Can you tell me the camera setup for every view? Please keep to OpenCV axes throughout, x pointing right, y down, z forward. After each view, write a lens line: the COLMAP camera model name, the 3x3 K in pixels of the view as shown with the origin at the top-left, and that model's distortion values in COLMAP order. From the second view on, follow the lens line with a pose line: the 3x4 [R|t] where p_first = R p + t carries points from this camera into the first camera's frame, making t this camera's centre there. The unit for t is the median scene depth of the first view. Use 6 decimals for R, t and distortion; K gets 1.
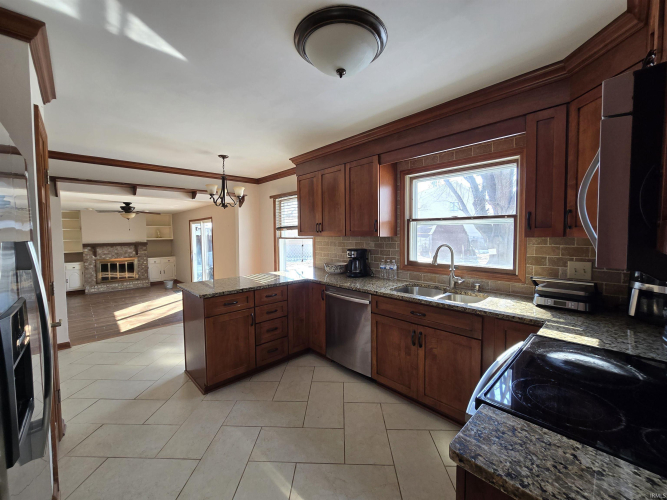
lens RADIAL K [[273.4, 0, 327.8], [0, 273.4, 247.6], [0, 0, 1]] dist [-0.002673, -0.000091]
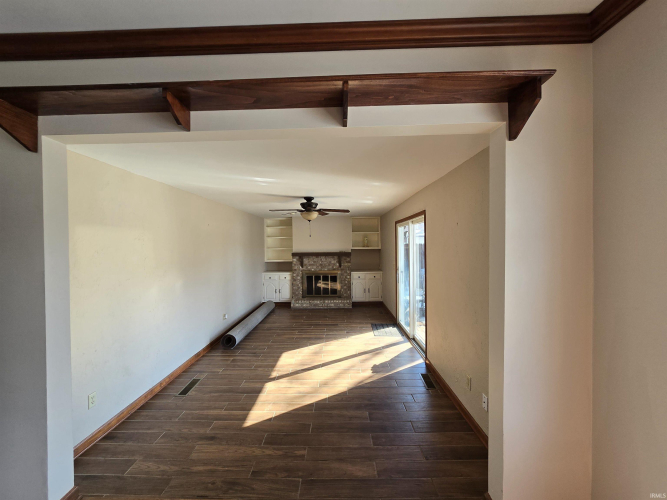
lens RADIAL K [[273.4, 0, 334.0], [0, 273.4, 246.4], [0, 0, 1]] dist [-0.002673, -0.000091]
pose [[0.727468, 0.010960, -0.686054, -0.155082], [-0.034503, 0.999192, -0.020623, -0.020522], [0.685273, 0.038673, 0.727259, 0.409559]]
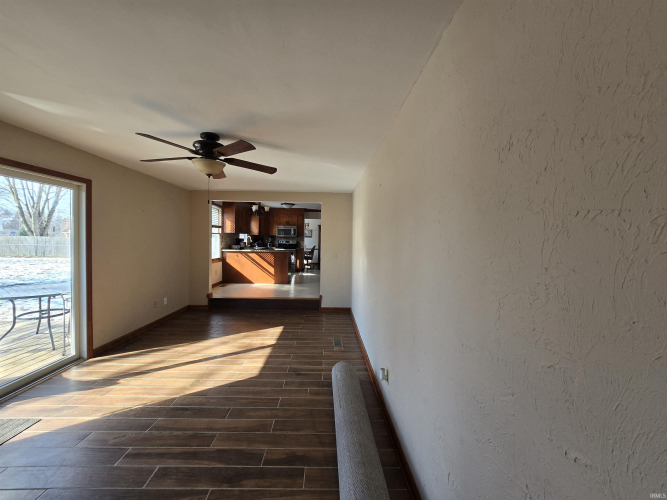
lens RADIAL K [[273.4, 0, 332.2], [0, 273.4, 247.1], [0, 0, 1]] dist [-0.002673, -0.000091]
pose [[-0.756944, -0.013673, 0.653337, -0.861575], [0.029323, 0.998063, 0.054860, -0.011130], [-0.652822, 0.060684, -0.755077, 0.908012]]
